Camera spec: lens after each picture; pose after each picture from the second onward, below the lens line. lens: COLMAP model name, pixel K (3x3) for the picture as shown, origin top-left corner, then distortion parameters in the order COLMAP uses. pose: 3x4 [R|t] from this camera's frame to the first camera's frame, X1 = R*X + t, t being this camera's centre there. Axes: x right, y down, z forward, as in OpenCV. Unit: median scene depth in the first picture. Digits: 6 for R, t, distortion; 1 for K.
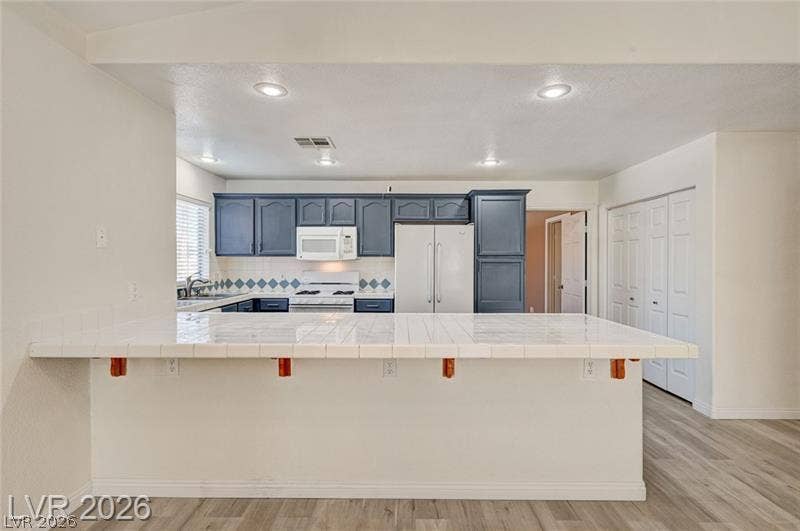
lens RADIAL K [[372.5, 0, 402.1], [0, 372.5, 264.5], [0, 0, 1]] dist [-0.001623, 0.001187]
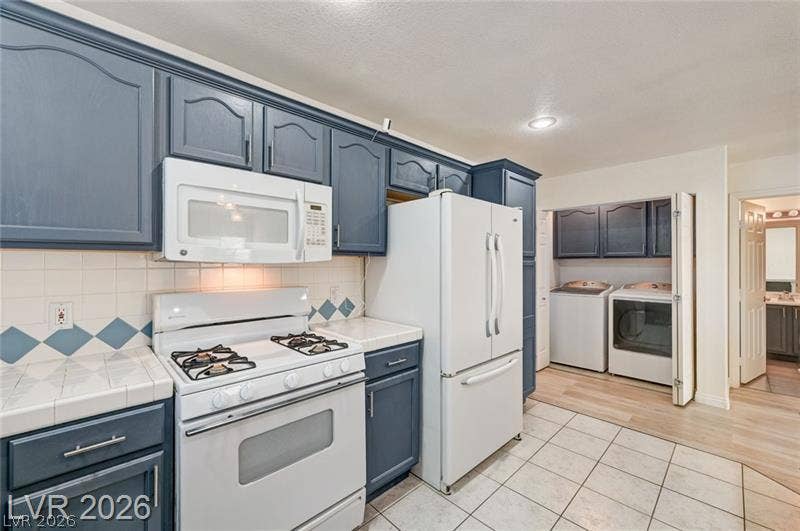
lens RADIAL K [[323.7, 0, 405.4], [0, 323.7, 262.4], [0, 0, 1]] dist [0.000273, 0.000504]
pose [[0.707897, 0.000777, 0.706315, -0.333473], [0.006334, 0.999952, -0.007448, -0.008626], [-0.706287, 0.009746, 0.707858, 0.667777]]
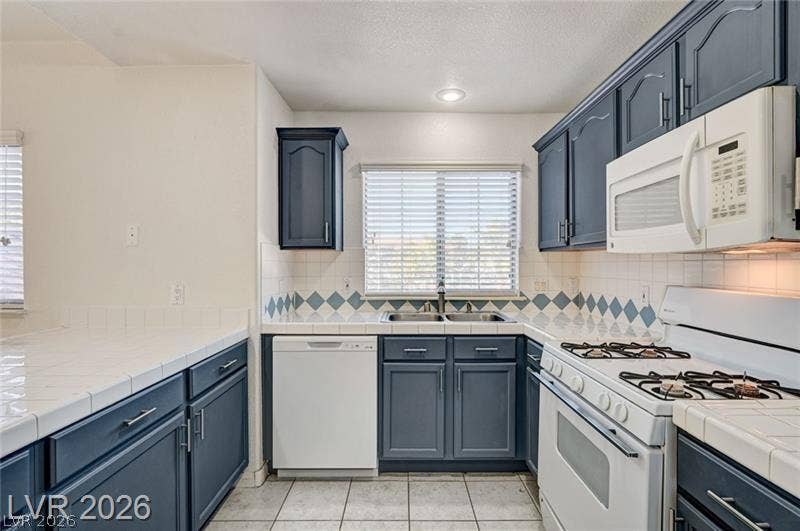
lens RADIAL K [[372.5, 0, 403.1], [0, 372.5, 265.7], [0, 0, 1]] dist [-0.001623, 0.001187]
pose [[0.007867, 0.005732, -0.999953, 0.083280], [-0.008325, 0.999949, 0.005666, -0.000967], [0.999934, 0.008280, 0.007914, 0.798096]]
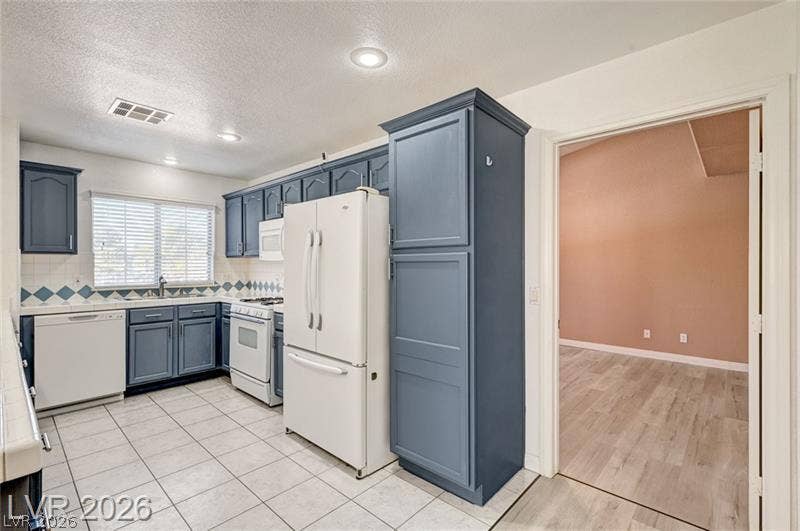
lens RADIAL K [[372.5, 0, 406.2], [0, 372.5, 266.1], [0, 0, 1]] dist [-0.001623, 0.001187]
pose [[0.743526, 0.002319, -0.668703, 0.543308], [-0.005734, 0.999979, -0.002908, 0.001262], [0.668682, 0.005996, 0.743524, 0.589823]]
